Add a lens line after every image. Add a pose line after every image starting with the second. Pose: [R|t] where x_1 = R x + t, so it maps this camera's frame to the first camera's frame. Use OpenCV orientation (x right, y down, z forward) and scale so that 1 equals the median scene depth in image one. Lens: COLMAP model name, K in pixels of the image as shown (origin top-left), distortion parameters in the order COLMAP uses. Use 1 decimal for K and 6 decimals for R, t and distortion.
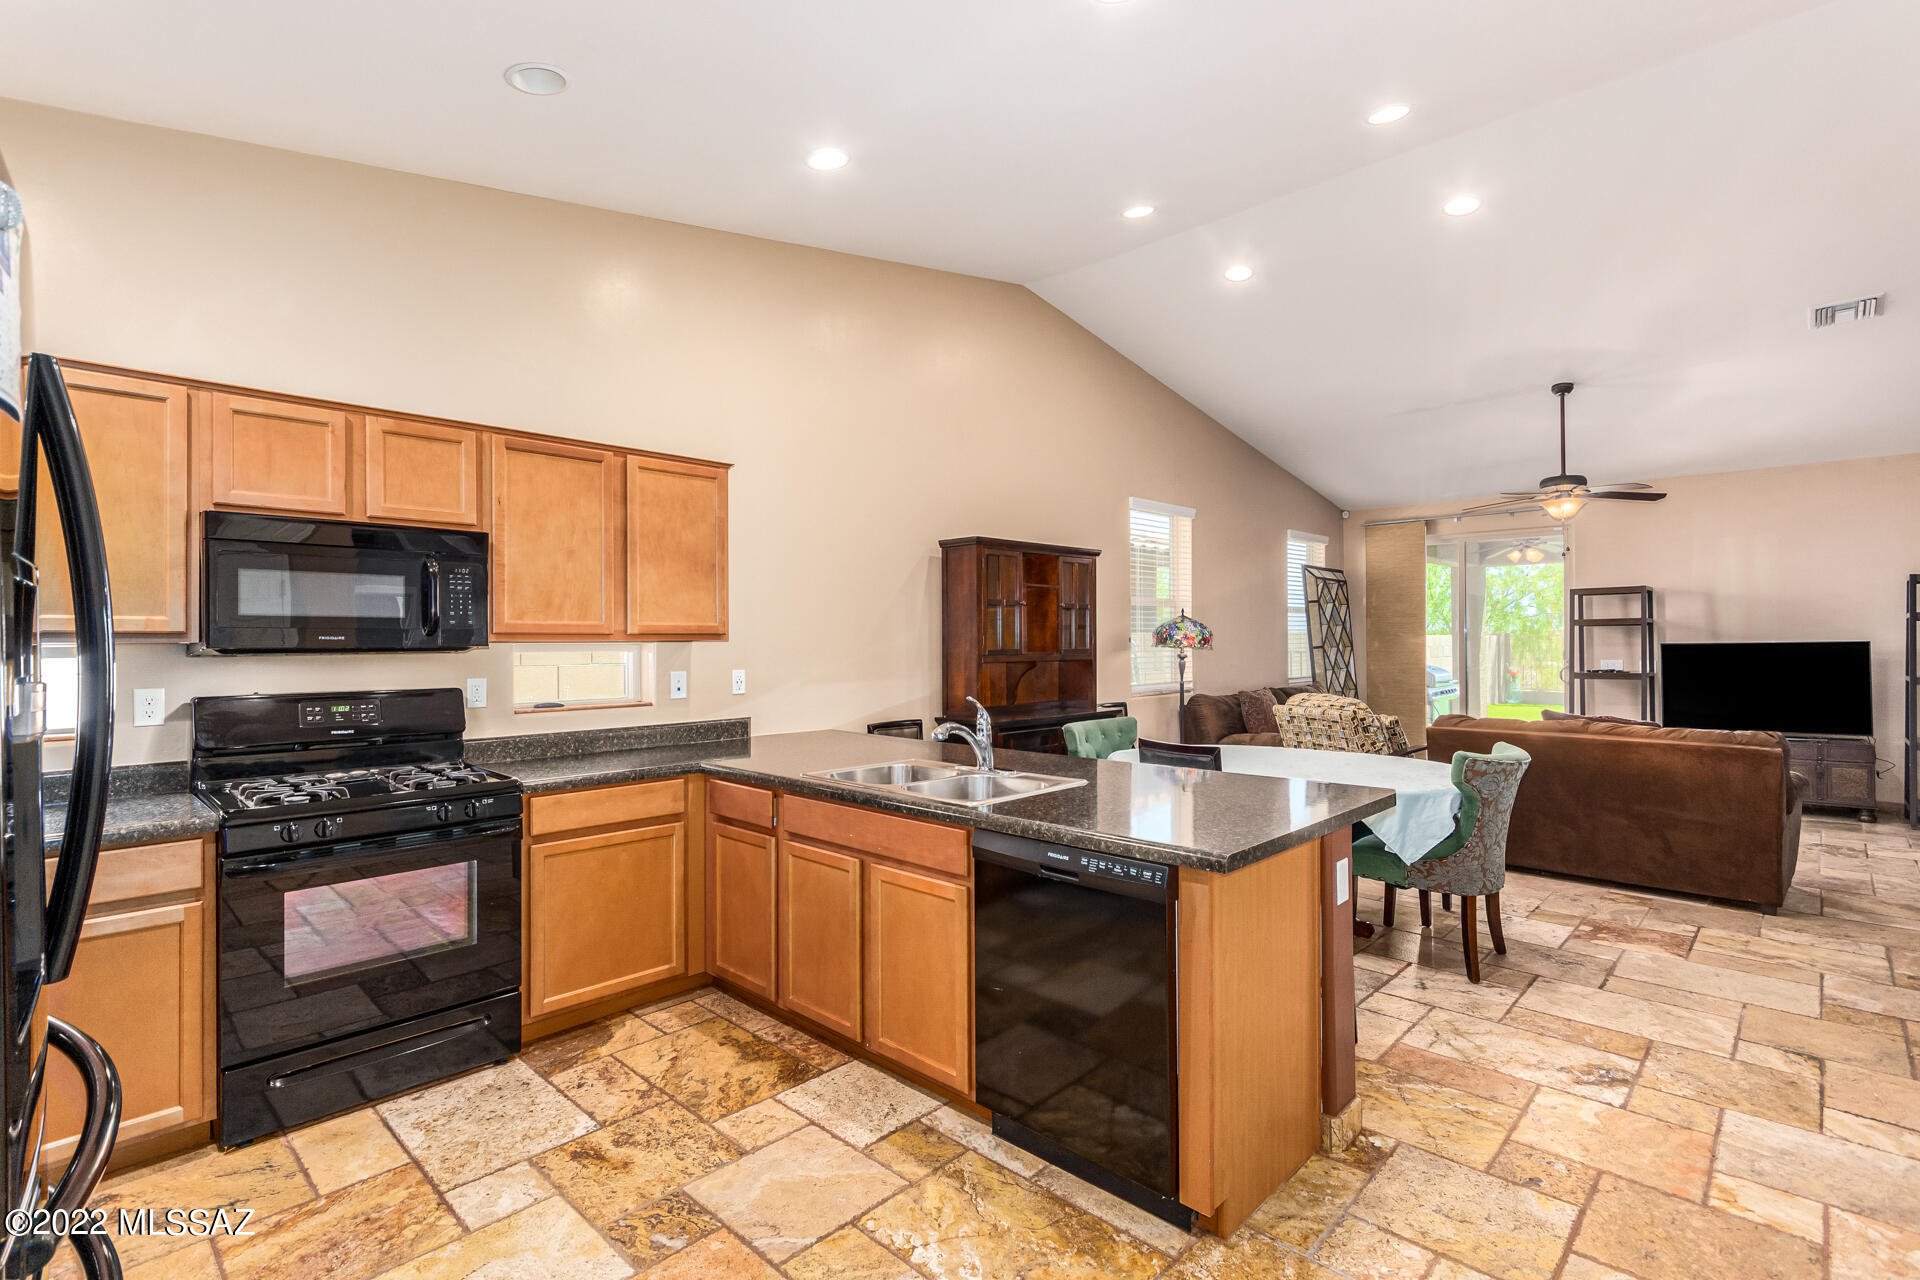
lens RADIAL K [[893.7, 0, 962.1], [0, 893.7, 631.6], [0, 0, 1]] dist [0.011472, 0.001453]
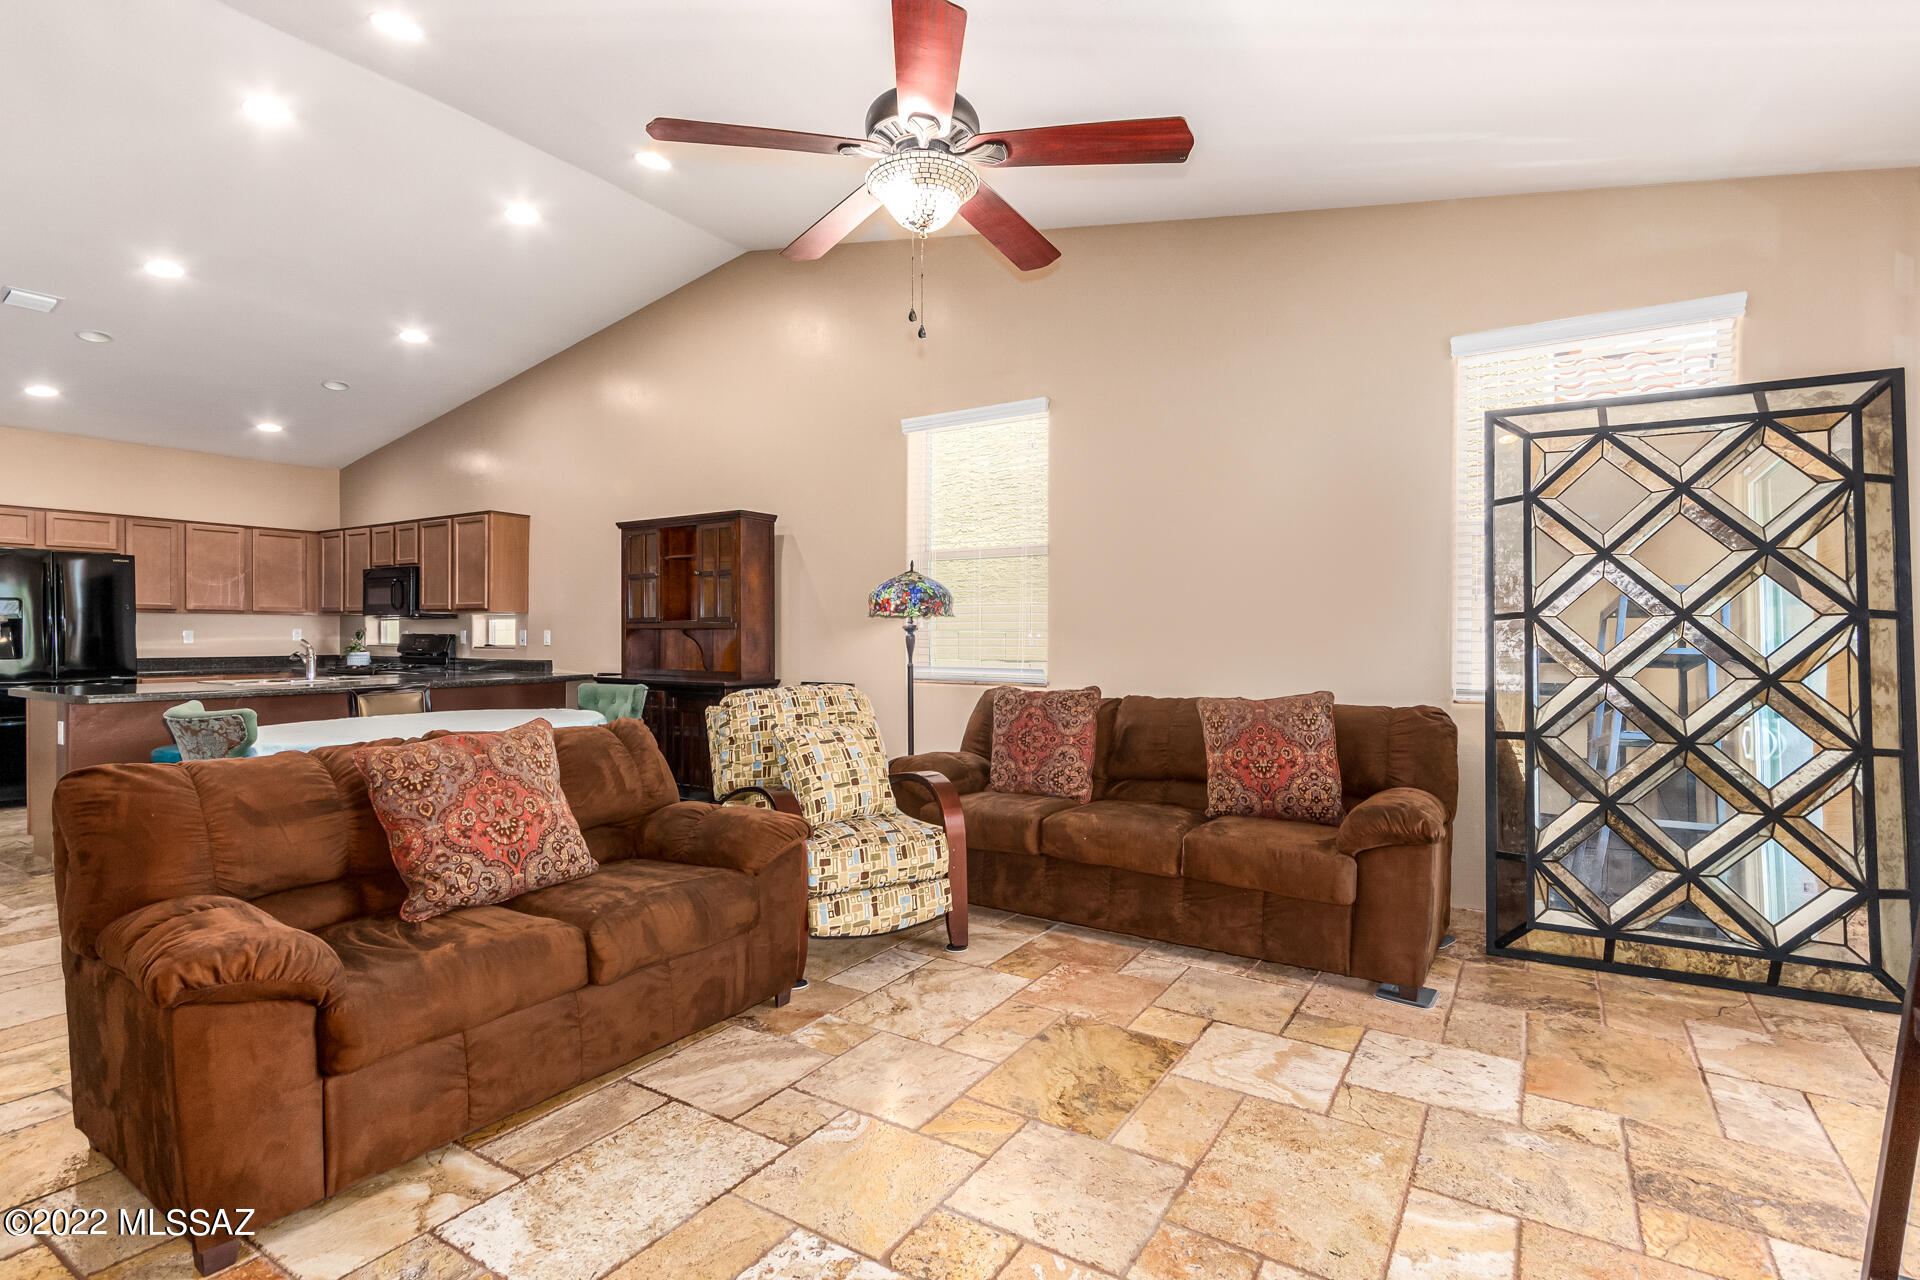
lens RADIAL K [[905.4, 0, 962.5], [0, 905.4, 636.8], [0, 0, 1]] dist [0.004287, -0.000185]
pose [[0.200349, 0.005727, -0.979708, 1.843522], [0.005518, 0.999960, 0.006974, 0.056527], [0.979709, -0.006804, 0.200310, 1.724522]]
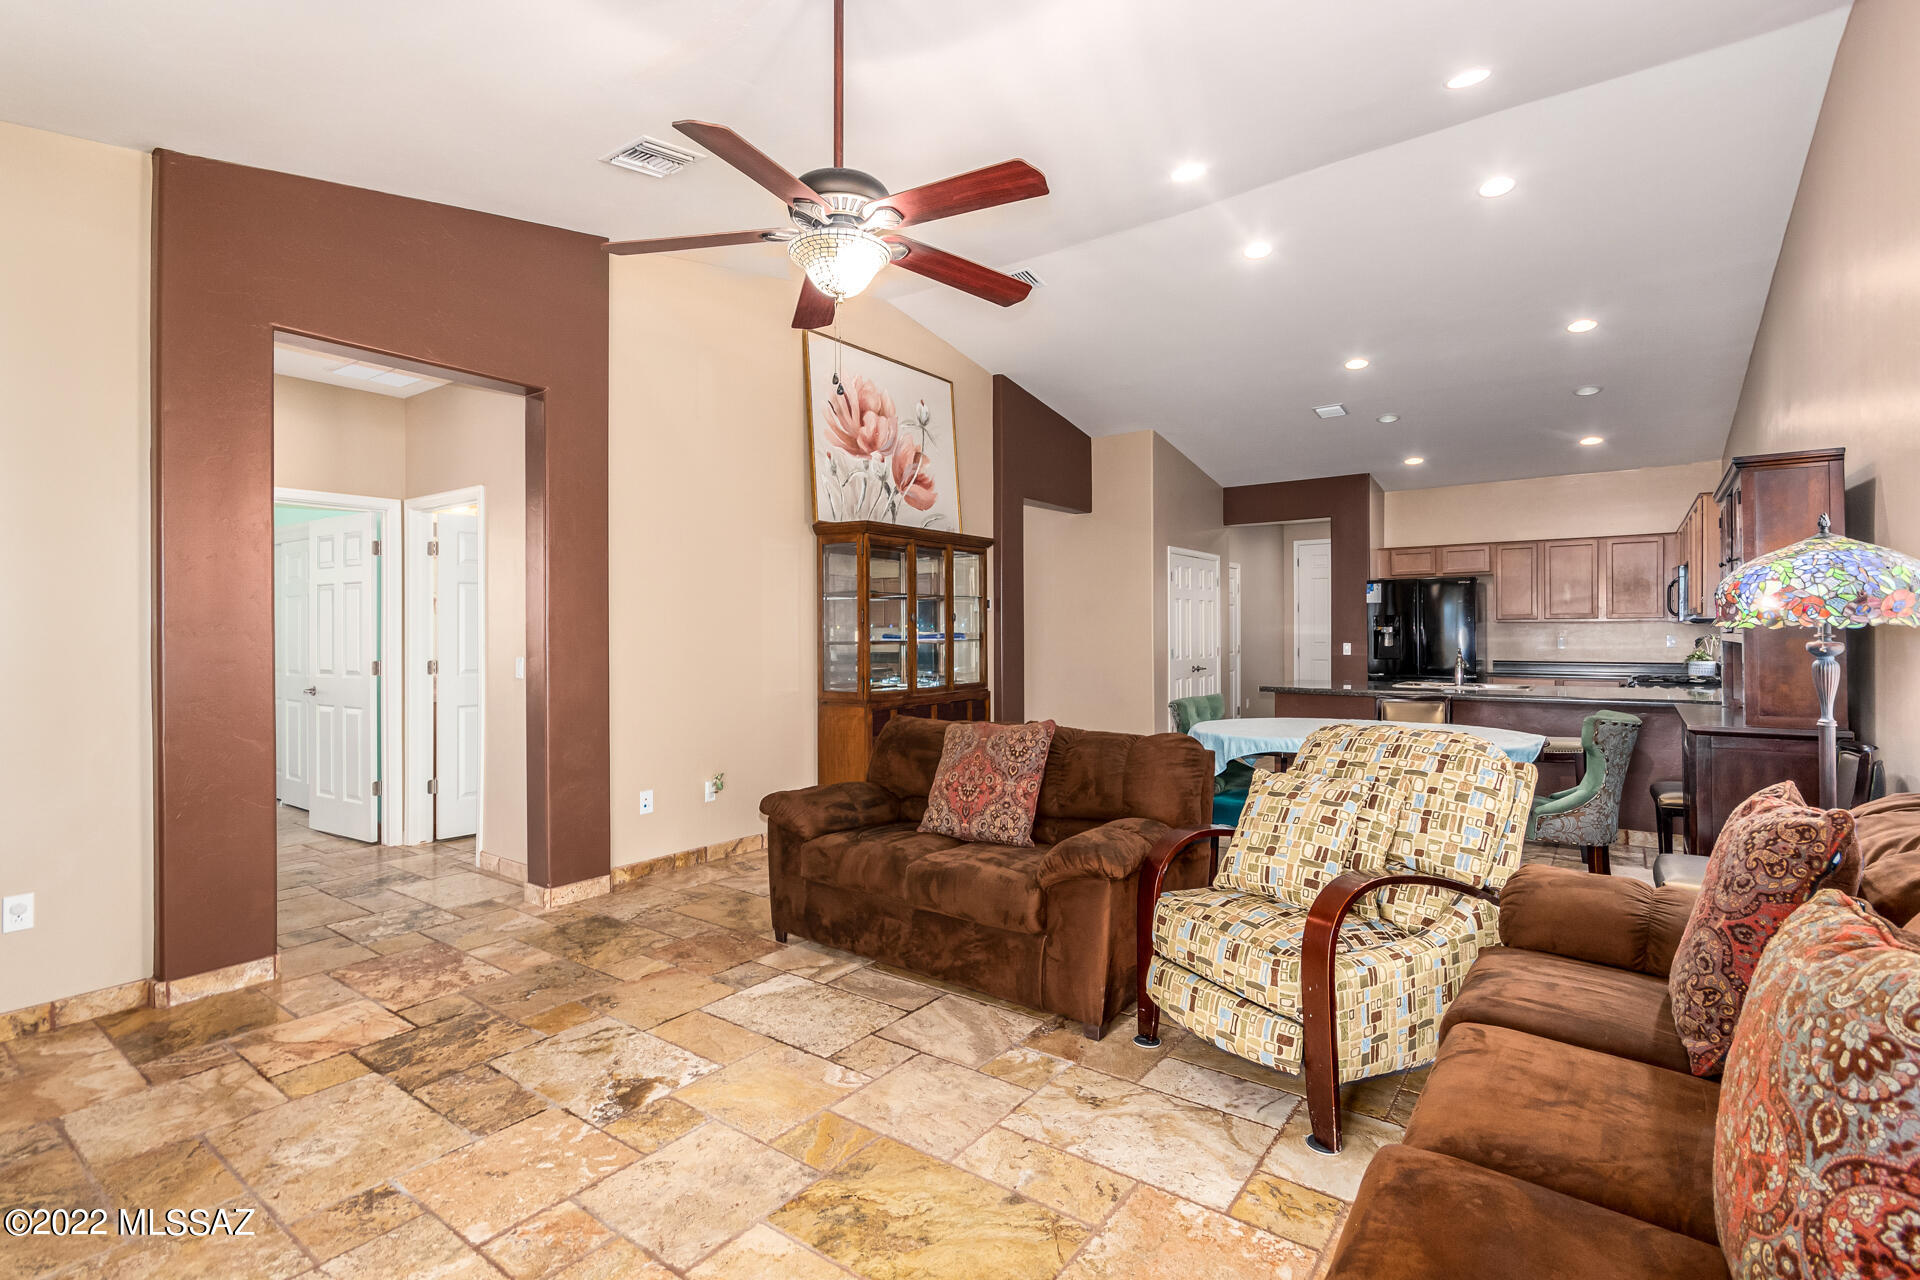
lens RADIAL K [[893.7, 0, 962.1], [0, 893.7, 631.6], [0, 0, 1]] dist [0.011472, 0.001453]
pose [[-0.991154, 0.010092, -0.132336, 1.217709], [0.011765, 0.999860, -0.011861, 0.042248], [0.132198, -0.013313, -0.991134, 2.512314]]
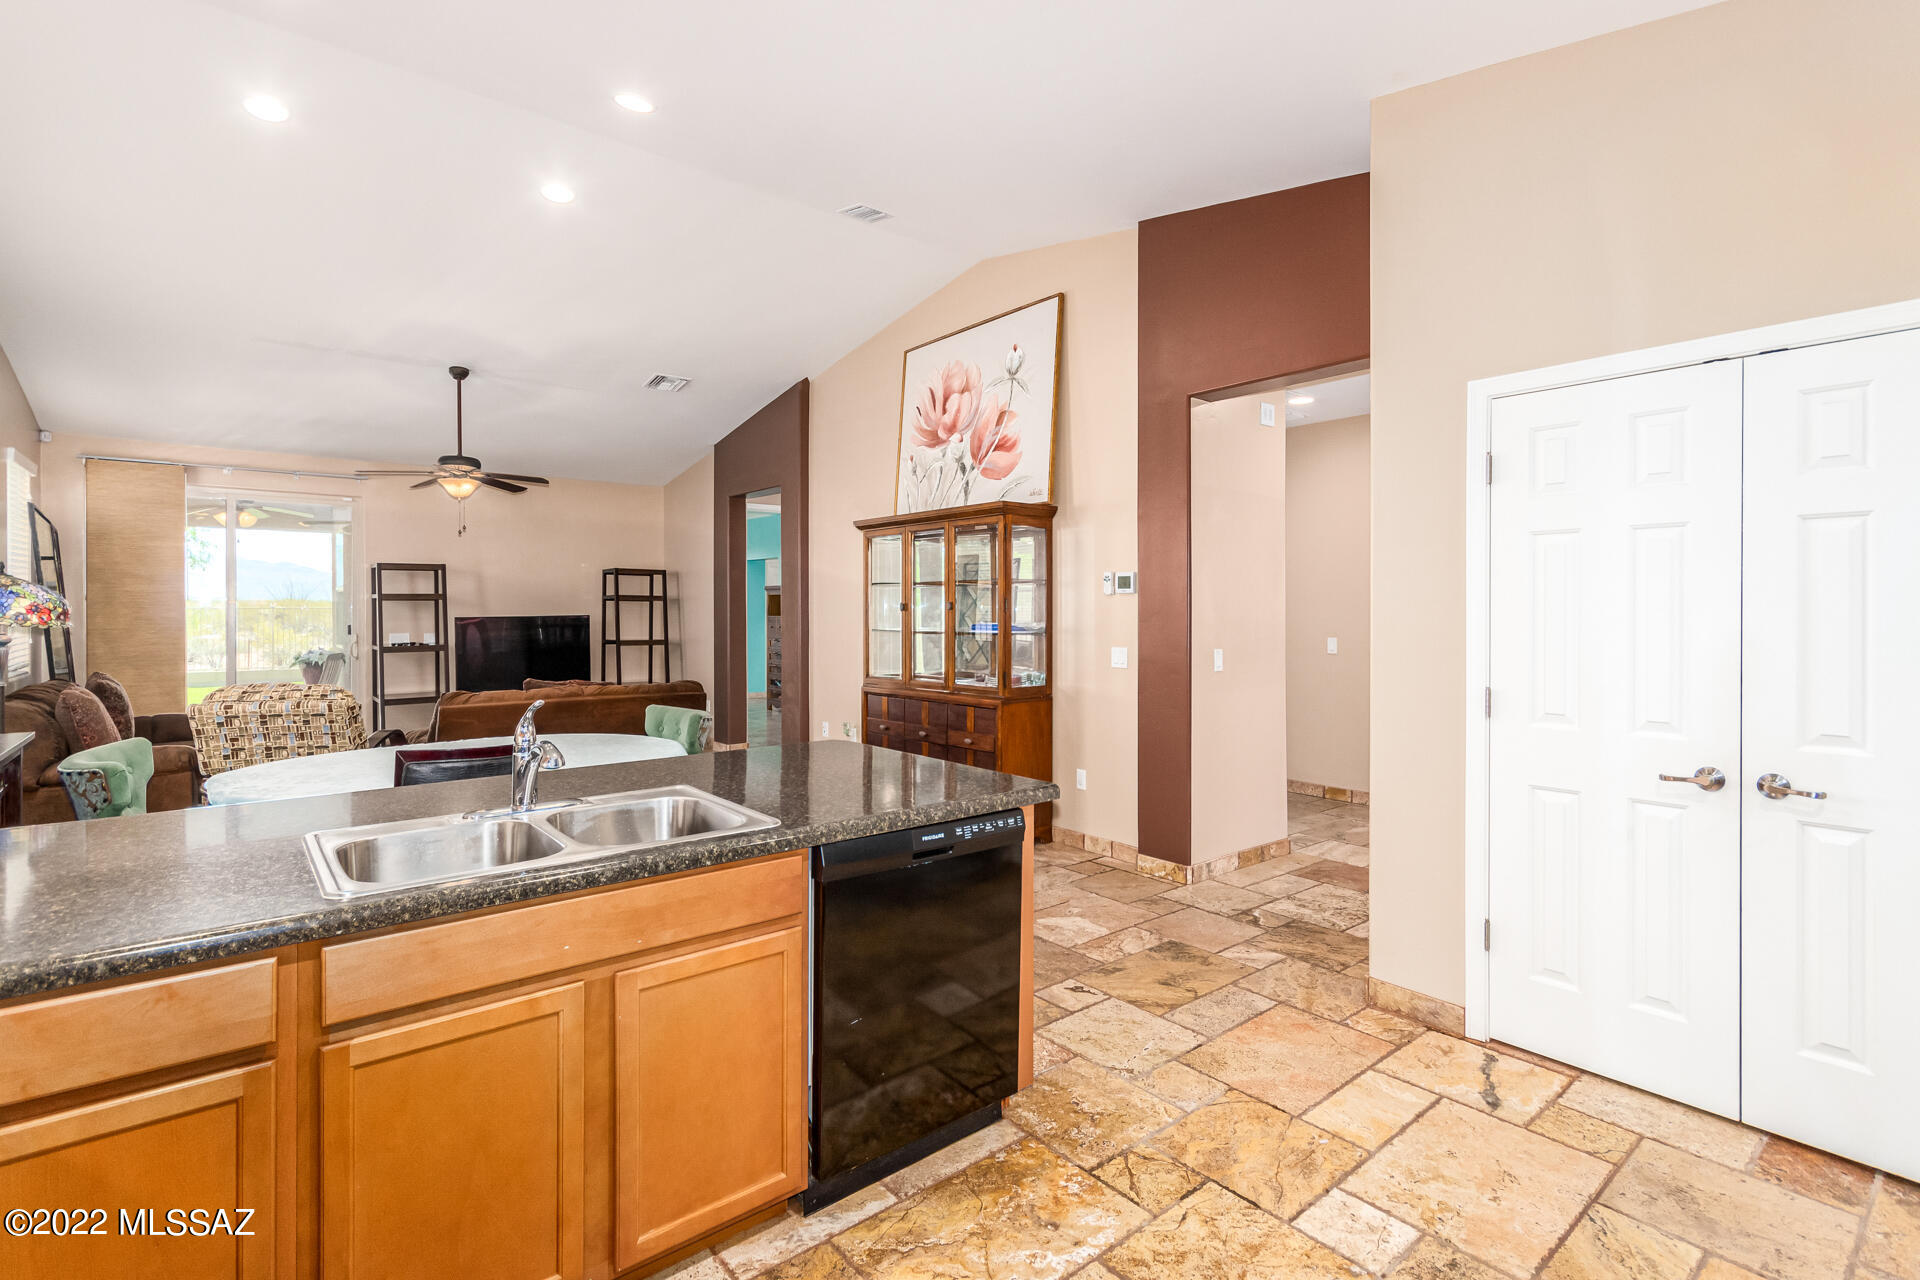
lens RADIAL K [[902.4, 0, 962.6], [0, 902.4, 607.0], [0, 0, 1]] dist [0.003109, 0.000445]
pose [[0.114384, 0.007128, 0.993411, -0.546743], [-0.009136, 0.999940, -0.006123, 0.004044], [-0.993395, -0.008375, 0.114442, 0.541606]]
